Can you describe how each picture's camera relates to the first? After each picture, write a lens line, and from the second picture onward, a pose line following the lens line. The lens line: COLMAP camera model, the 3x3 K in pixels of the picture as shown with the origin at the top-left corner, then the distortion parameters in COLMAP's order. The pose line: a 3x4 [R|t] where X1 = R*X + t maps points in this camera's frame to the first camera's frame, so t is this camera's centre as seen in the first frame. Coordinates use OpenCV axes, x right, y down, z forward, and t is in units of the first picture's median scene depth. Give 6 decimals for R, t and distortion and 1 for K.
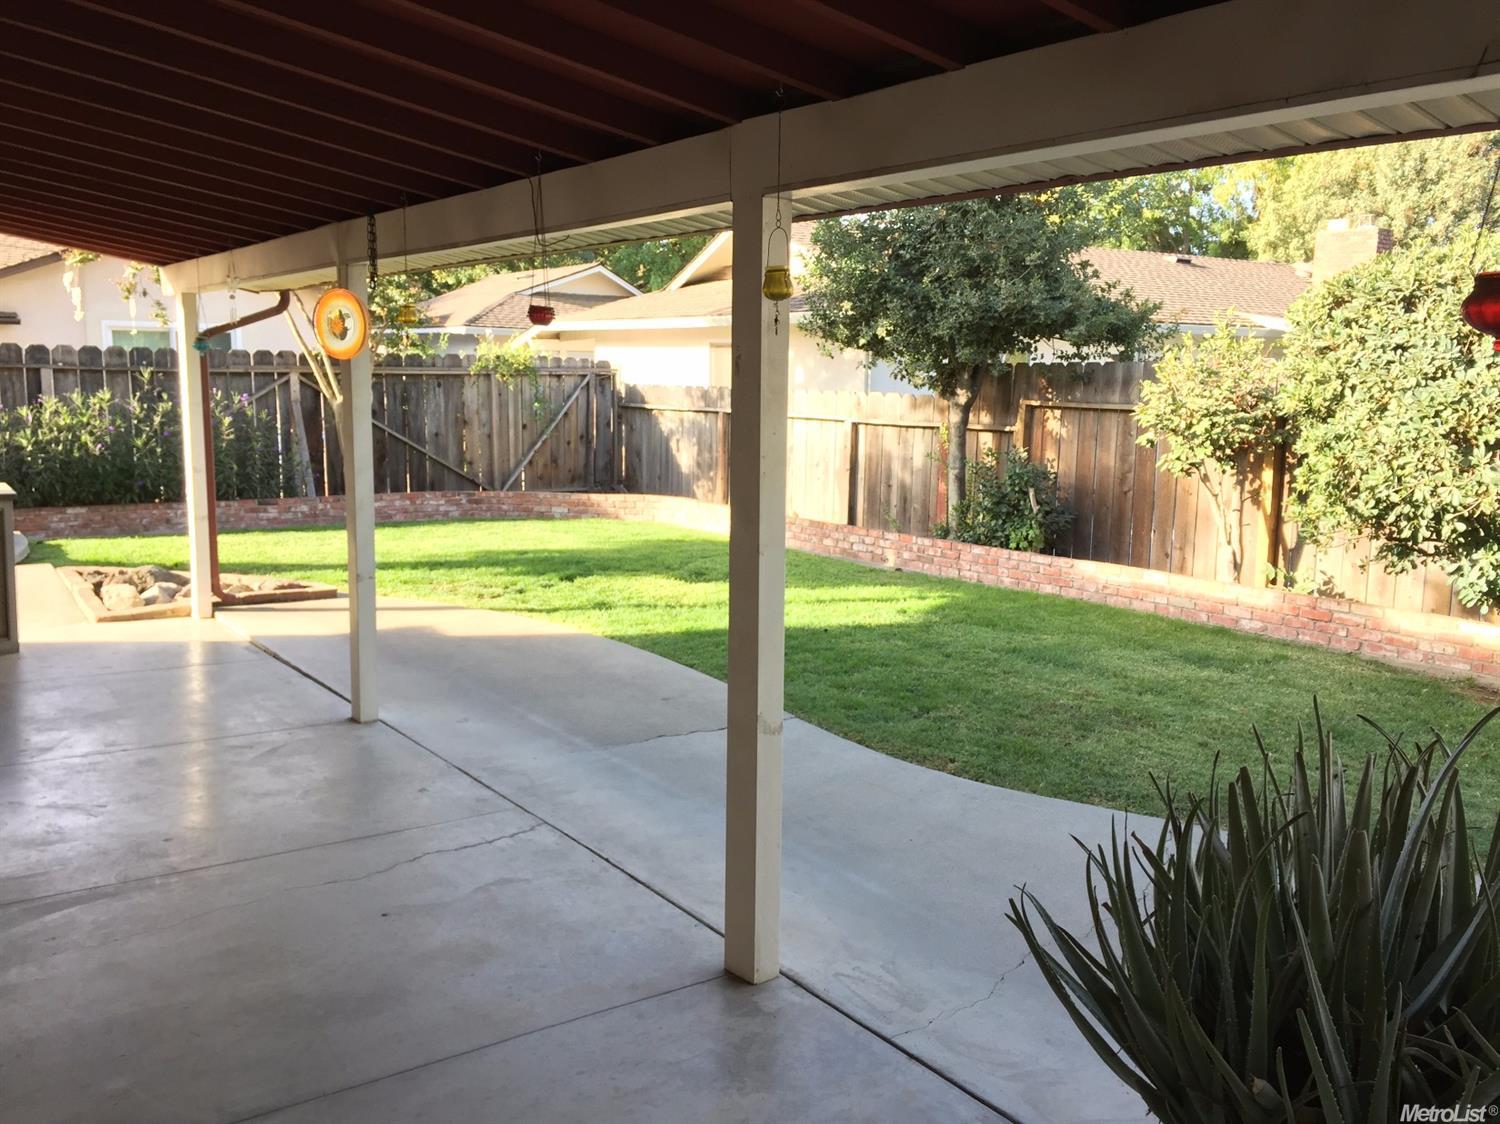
lens RADIAL K [[1282.5, 0, 750.0], [0, 1282.5, 562.0], [0, 0, 1]] dist [0.087692, -0.132512]
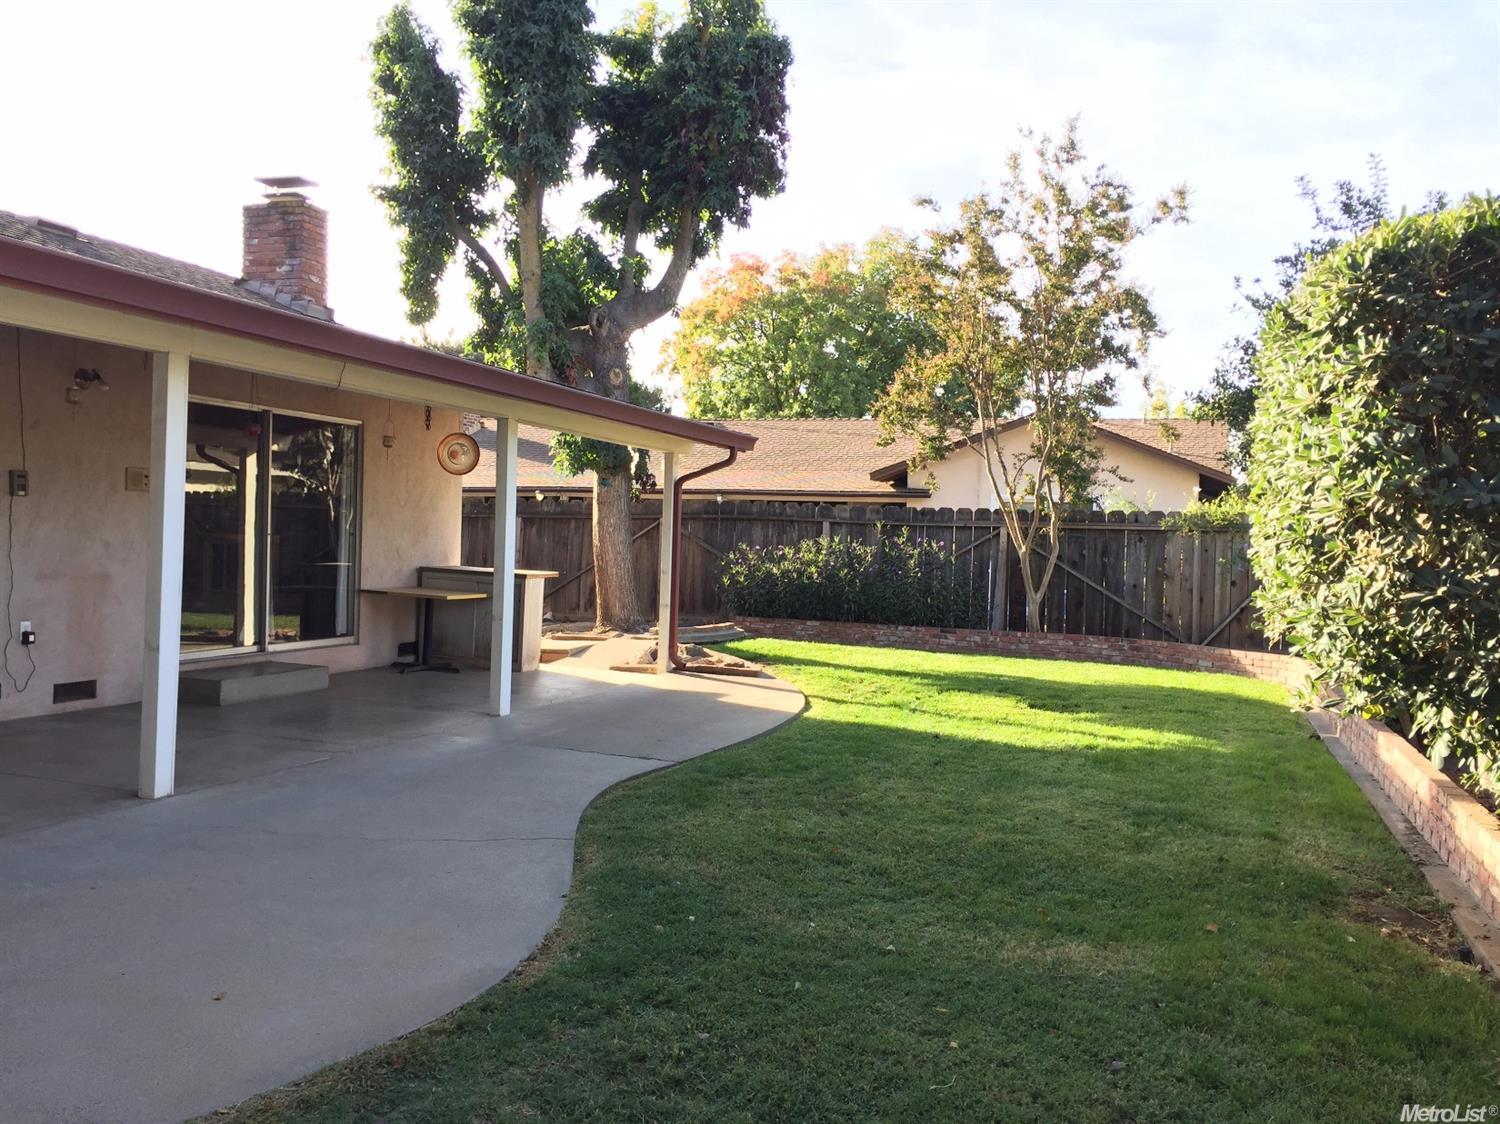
lens RADIAL K [[1282.5, 0, 750.0], [0, 1282.5, 562.0], [0, 0, 1]] dist [0.087692, -0.132512]
pose [[0.592860, 0.022028, -0.805004, 0.451806], [-0.140992, 0.987025, -0.076827, 0.008090], [0.792867, 0.159046, 0.588274, 0.133669]]
